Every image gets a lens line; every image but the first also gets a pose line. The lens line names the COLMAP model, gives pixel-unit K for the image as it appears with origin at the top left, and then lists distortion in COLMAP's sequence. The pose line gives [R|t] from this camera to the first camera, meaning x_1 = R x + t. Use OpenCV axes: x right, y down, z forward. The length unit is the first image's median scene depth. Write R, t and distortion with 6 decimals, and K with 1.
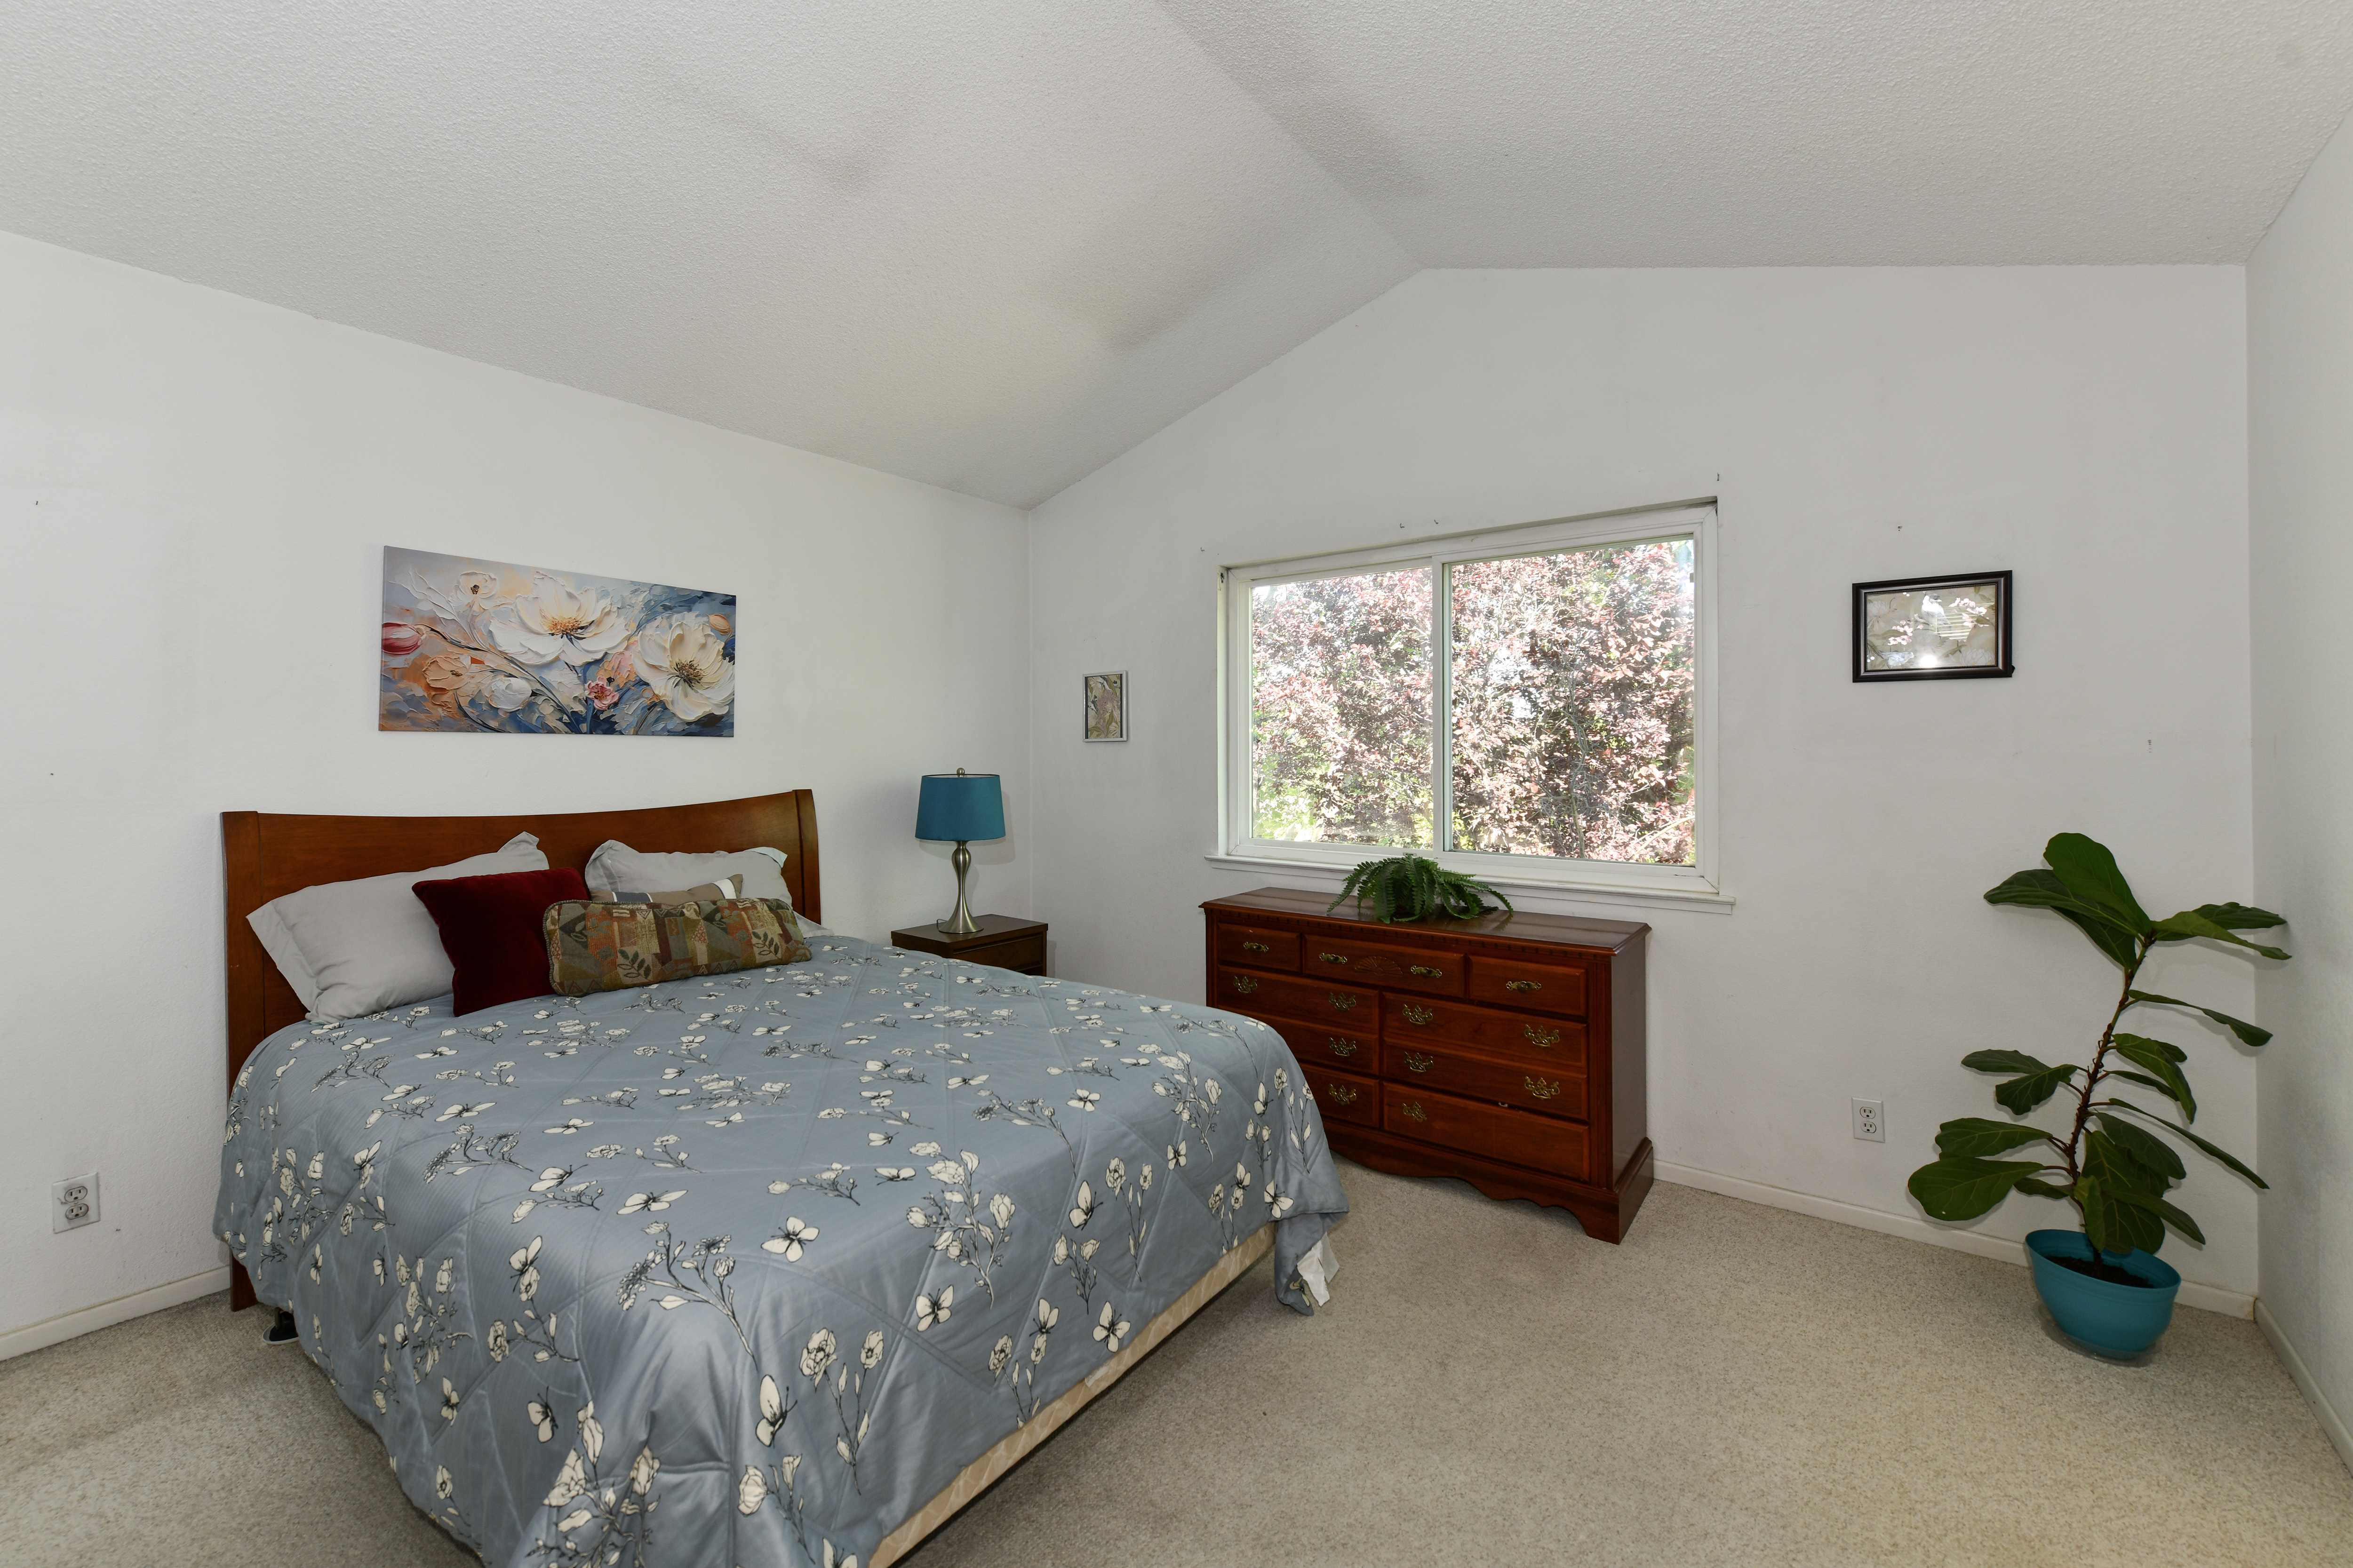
lens RADIAL K [[990.5, 0, 1131.3], [0, 990.5, 733.3], [0, 0, 1]] dist [0.000059, -0.000280]
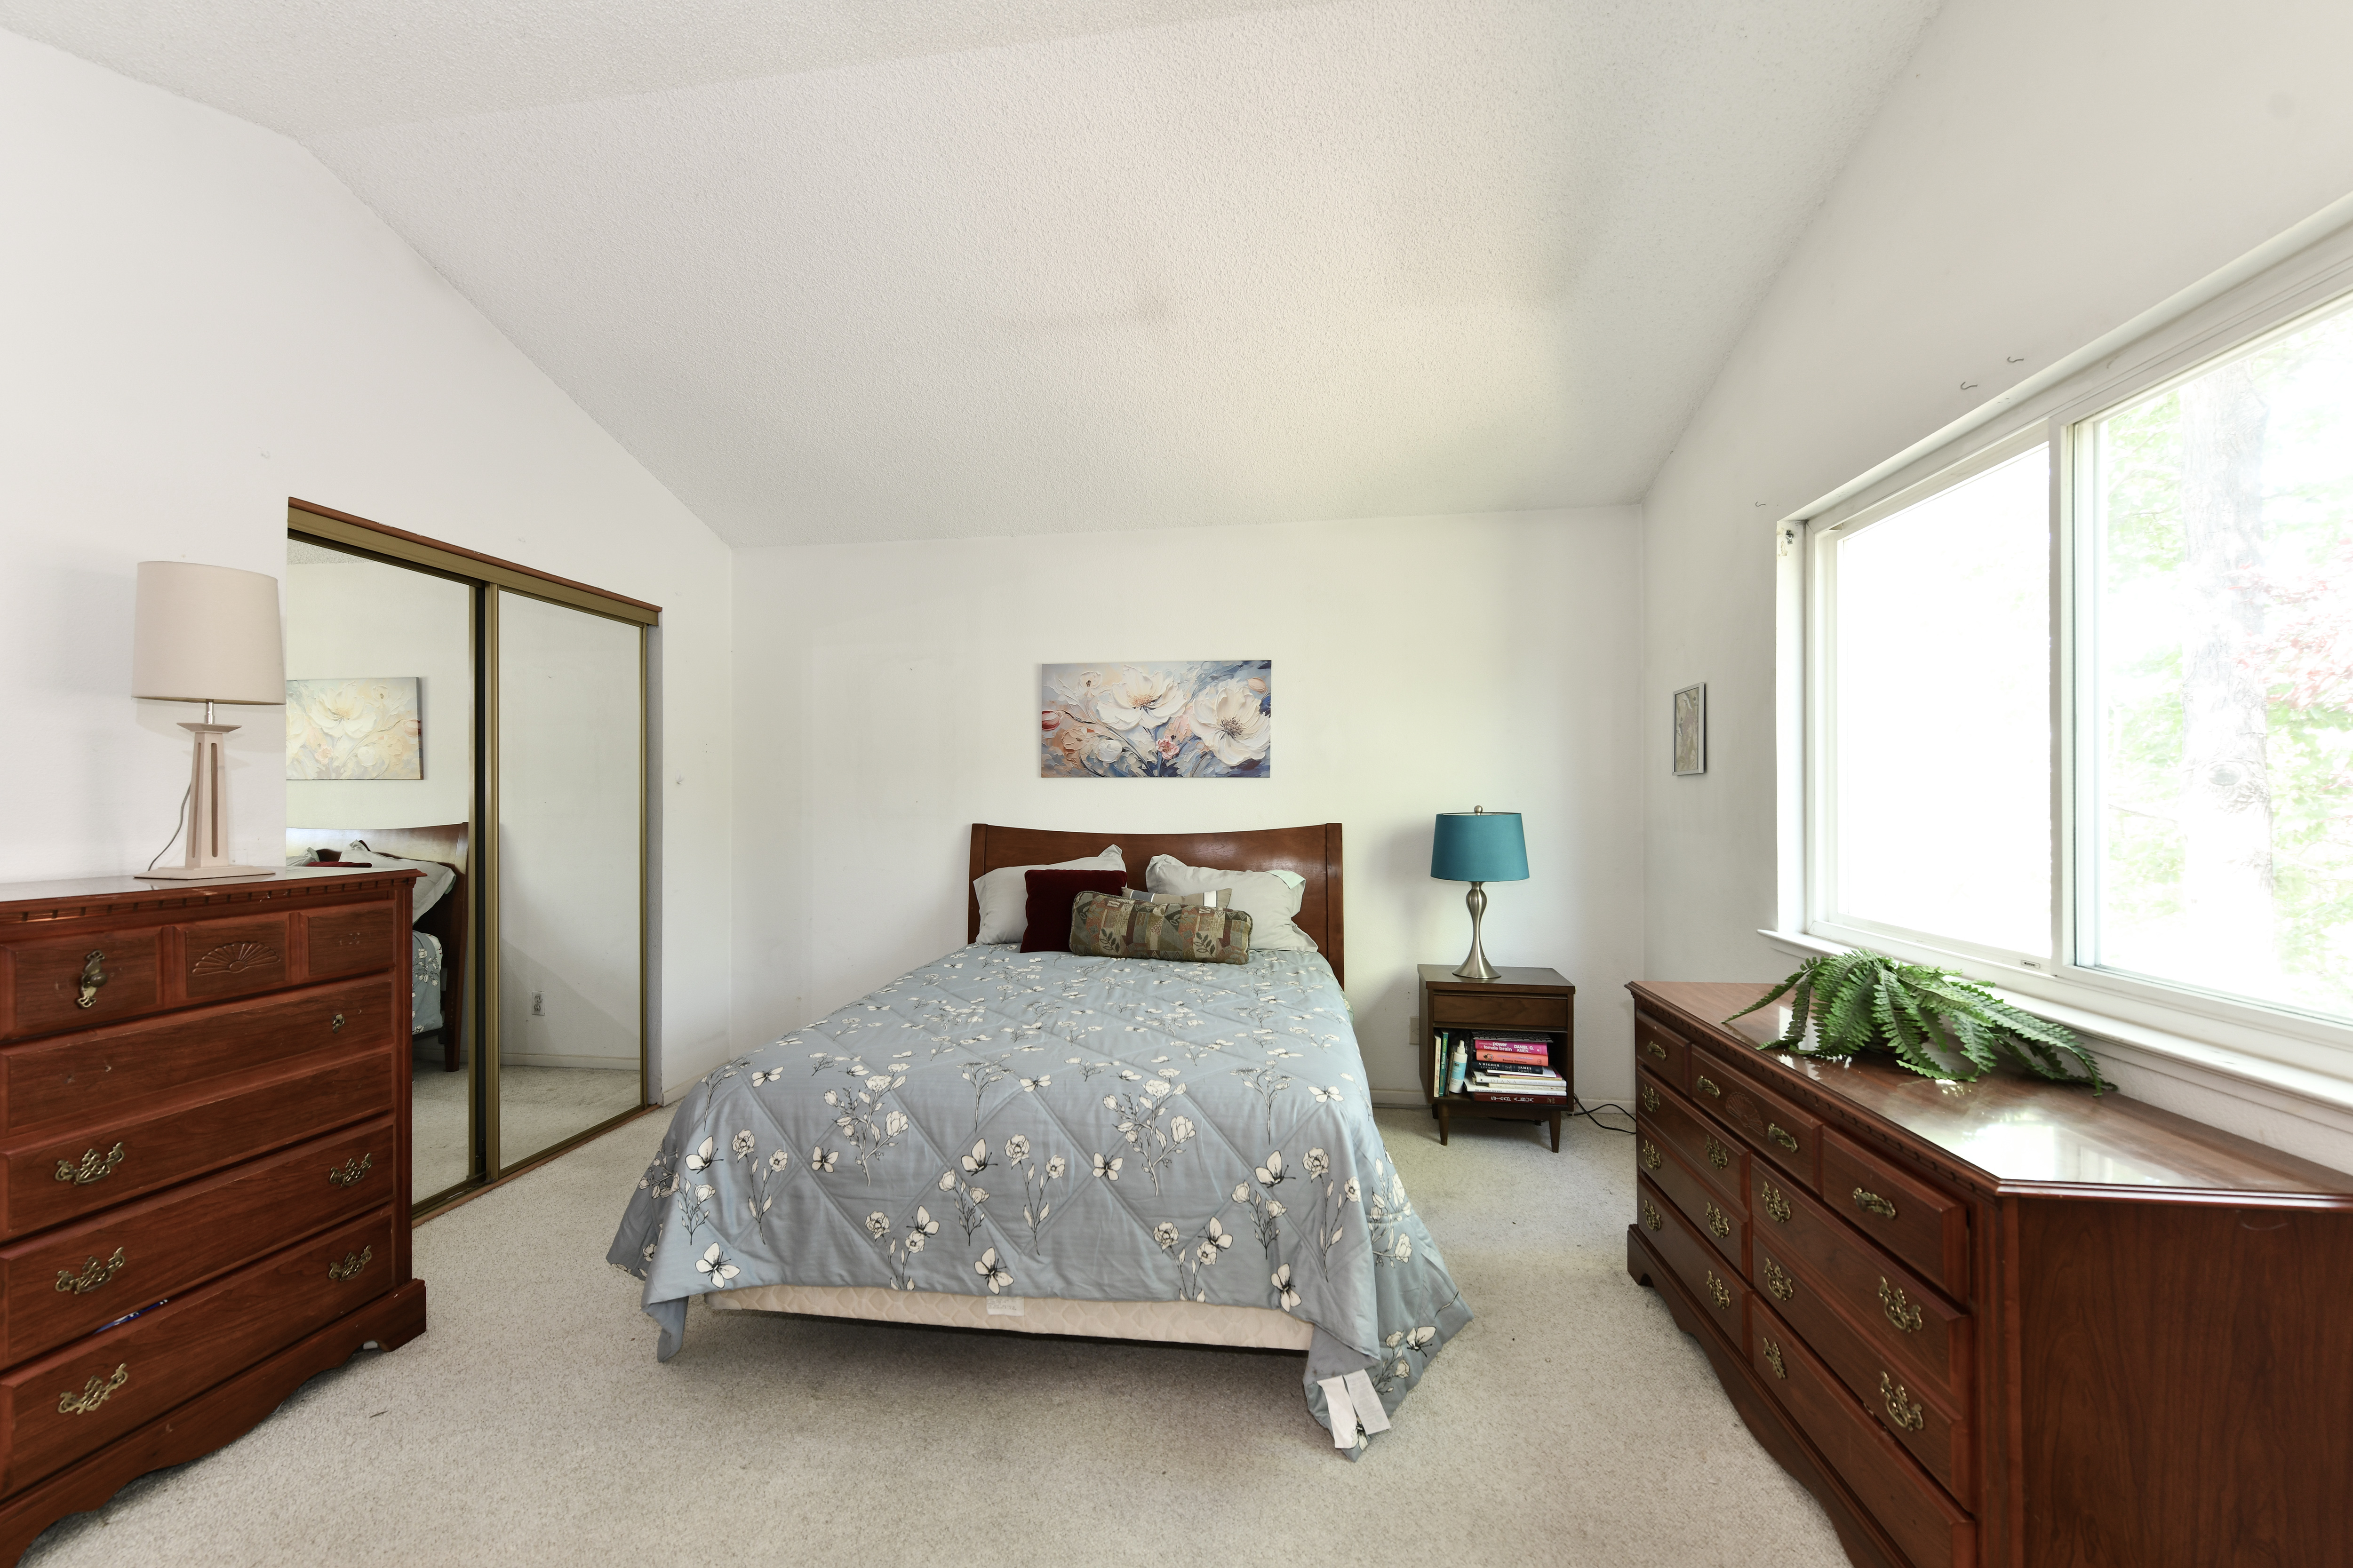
lens RADIAL K [[948.3, 0, 1169.2], [0, 948.3, 794.0], [0, 0, 1]] dist [0.001654, -0.000208]
pose [[0.472706, -0.005184, -0.881205, 0.675338], [0.017010, 0.999850, 0.003243, 0.021851], [0.881056, -0.016522, 0.472723, 0.417057]]
